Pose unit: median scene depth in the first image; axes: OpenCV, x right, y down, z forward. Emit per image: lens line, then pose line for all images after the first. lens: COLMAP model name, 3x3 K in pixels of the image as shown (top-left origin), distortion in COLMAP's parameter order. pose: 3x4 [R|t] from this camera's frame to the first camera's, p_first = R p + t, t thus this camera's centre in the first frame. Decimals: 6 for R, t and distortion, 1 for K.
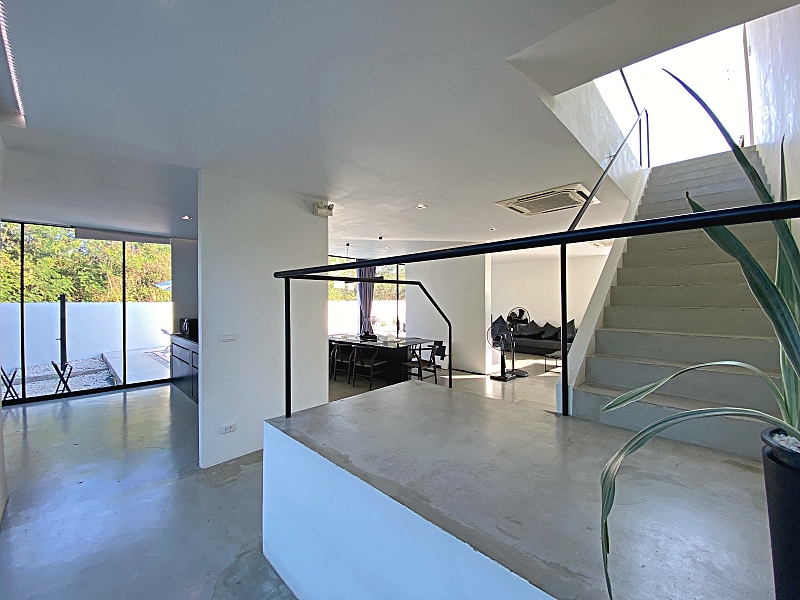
lens RADIAL K [[323.7, 0, 400.0], [0, 323.7, 300.0], [0, 0, 1]] dist [-0.000719, -0.013485]
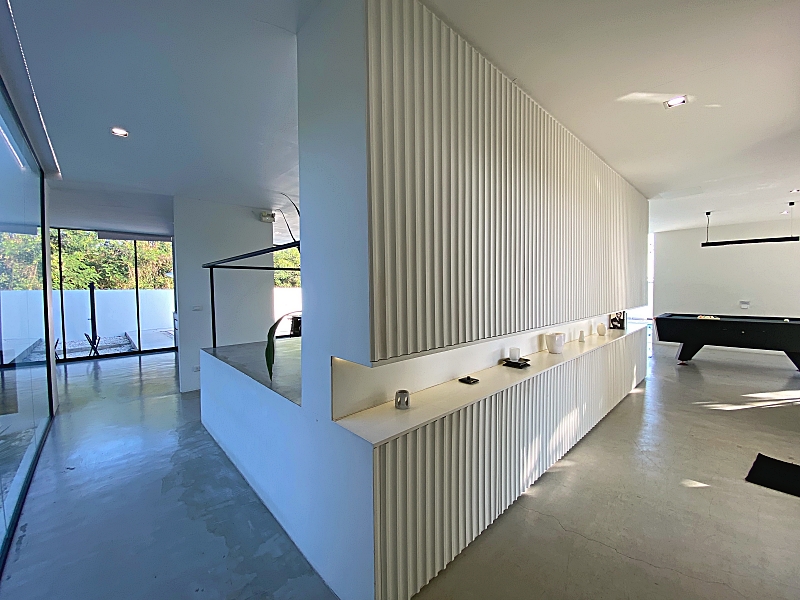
lens RADIAL K [[323.7, 0, 400.0], [0, 323.7, 300.0], [0, 0, 1]] dist [-0.000719, -0.013485]
pose [[0.998734, -0.006581, -0.049868, 0.262934], [0.008460, 0.999258, 0.037571, 0.017186], [0.049584, -0.037946, 0.998049, -0.243084]]
